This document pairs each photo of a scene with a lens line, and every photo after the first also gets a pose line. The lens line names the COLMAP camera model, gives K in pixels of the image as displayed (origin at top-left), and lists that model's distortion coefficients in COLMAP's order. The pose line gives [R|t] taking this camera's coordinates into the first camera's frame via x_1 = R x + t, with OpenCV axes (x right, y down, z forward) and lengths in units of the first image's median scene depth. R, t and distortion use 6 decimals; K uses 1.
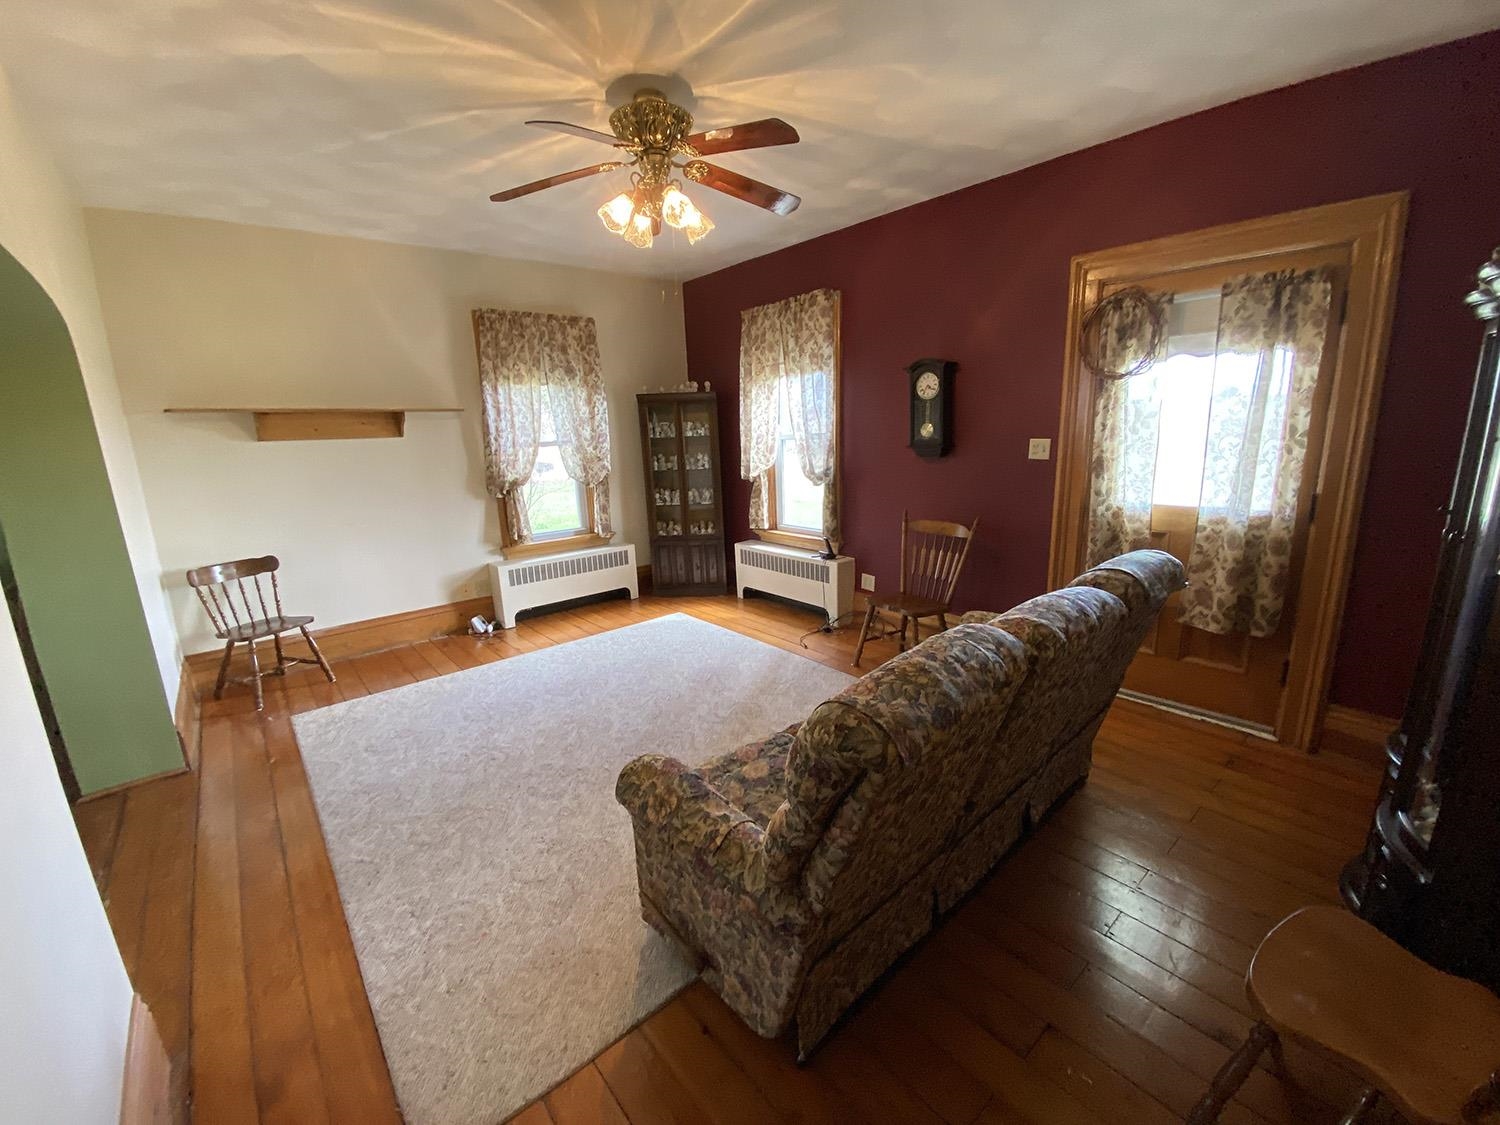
lens RADIAL K [[616.0, 0, 747.5], [0, 616.0, 564.8], [0, 0, 1]] dist [-0.000410, -0.000138]
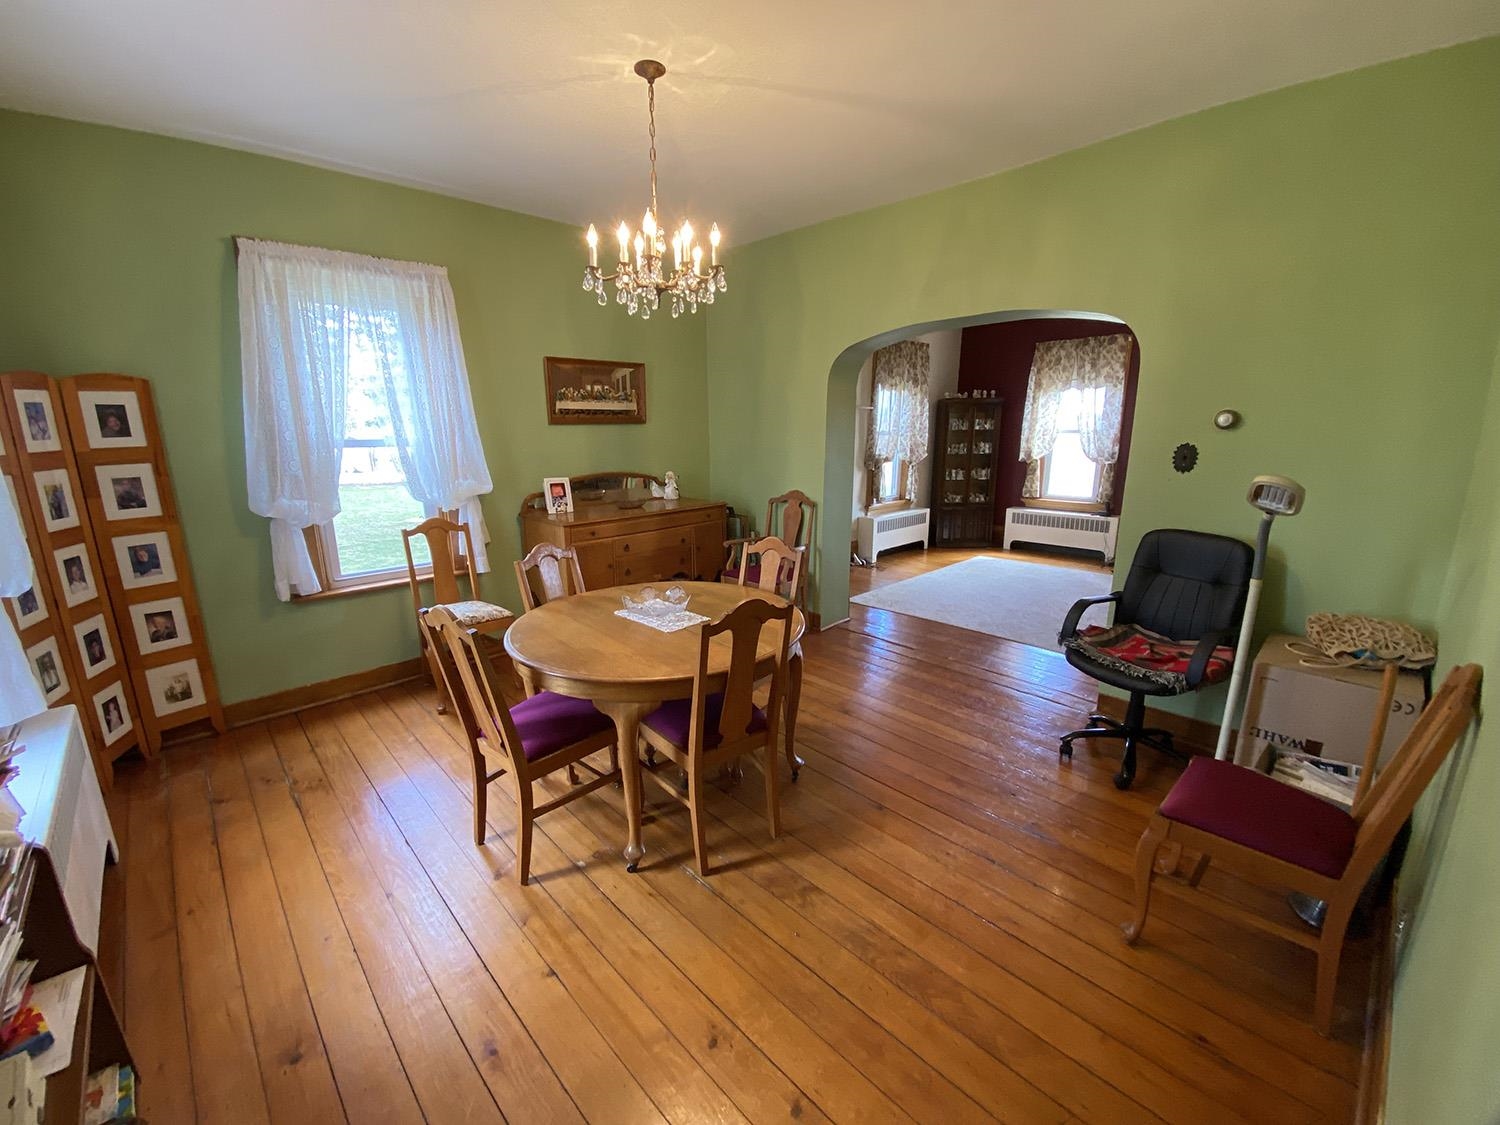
lens RADIAL K [[616.0, 0, 754.5], [0, 616.0, 561.3], [0, 0, 1]] dist [-0.000410, -0.000138]
pose [[0.998861, 0.015973, 0.044955, -0.690887], [-0.015780, 0.999865, -0.004644, 0.105417], [-0.045023, 0.003929, 0.998978, -0.374519]]
